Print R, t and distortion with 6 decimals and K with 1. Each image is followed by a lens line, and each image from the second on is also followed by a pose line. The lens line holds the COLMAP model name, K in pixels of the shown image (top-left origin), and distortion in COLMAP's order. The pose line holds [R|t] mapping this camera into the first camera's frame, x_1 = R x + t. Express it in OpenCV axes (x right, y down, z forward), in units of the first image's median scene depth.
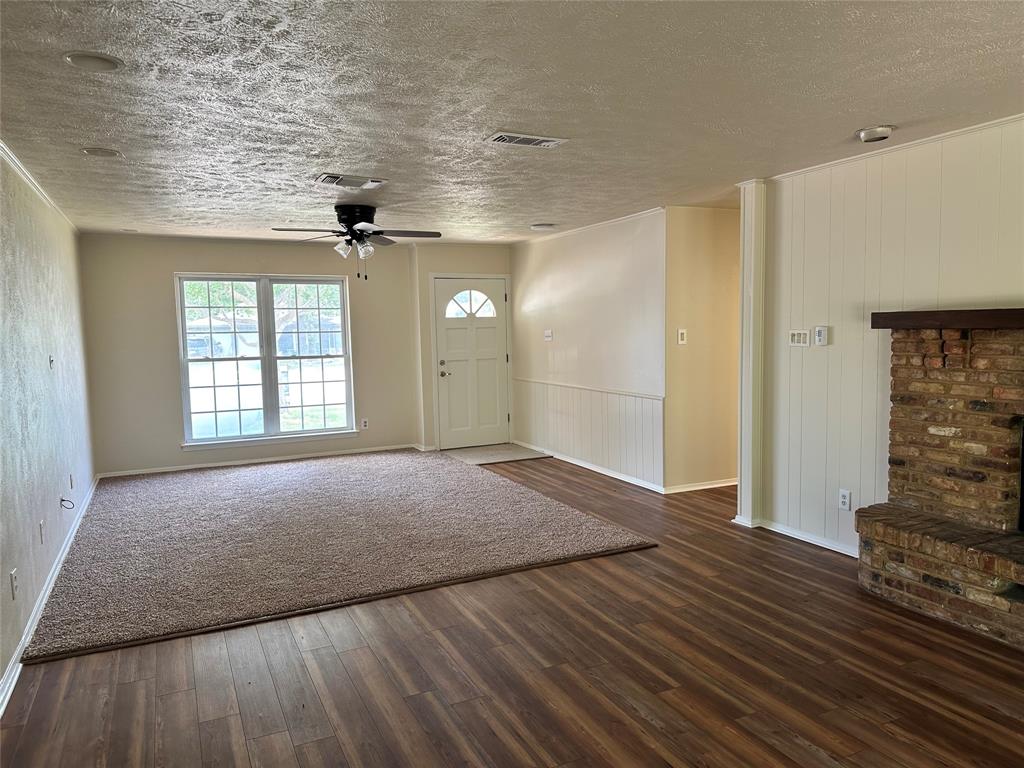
lens RADIAL K [[721.3, 0, 513.2], [0, 721.3, 384.4], [0, 0, 1]] dist [-0.007457, -0.010876]
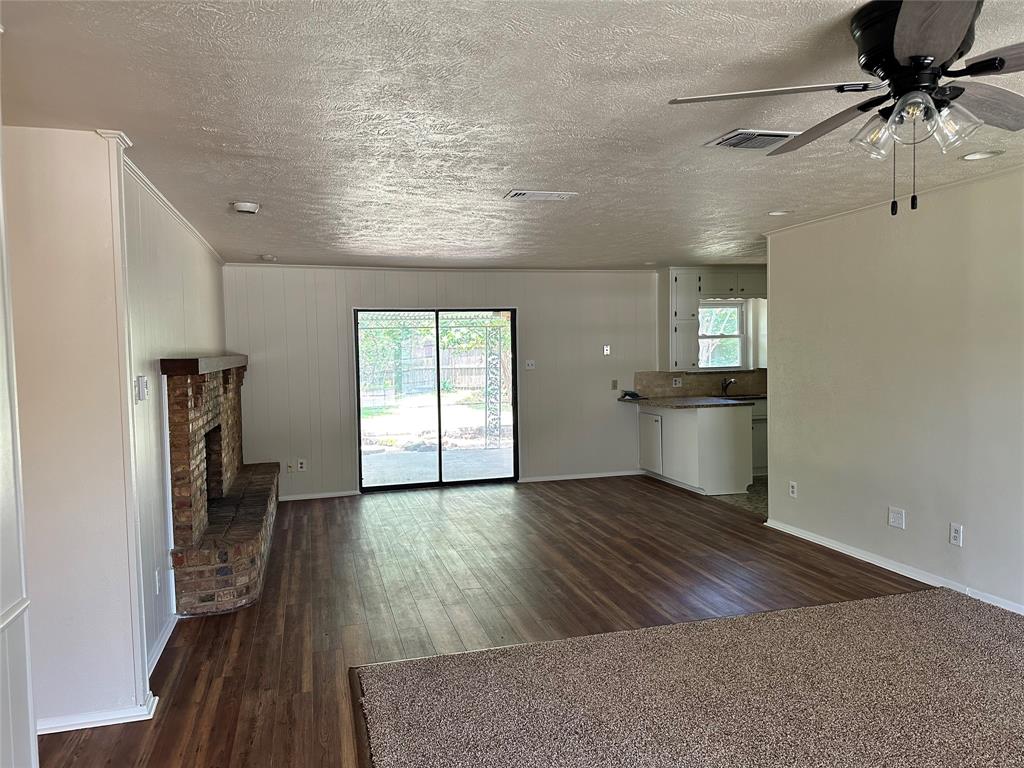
lens RADIAL K [[721.3, 0, 512.4], [0, 721.3, 385.1], [0, 0, 1]] dist [-0.007457, -0.010876]
pose [[-0.984391, 0.037648, 0.171921, -0.129995], [0.059316, 0.990671, 0.122692, -0.188294], [-0.165698, 0.130974, -0.977440, 2.258091]]
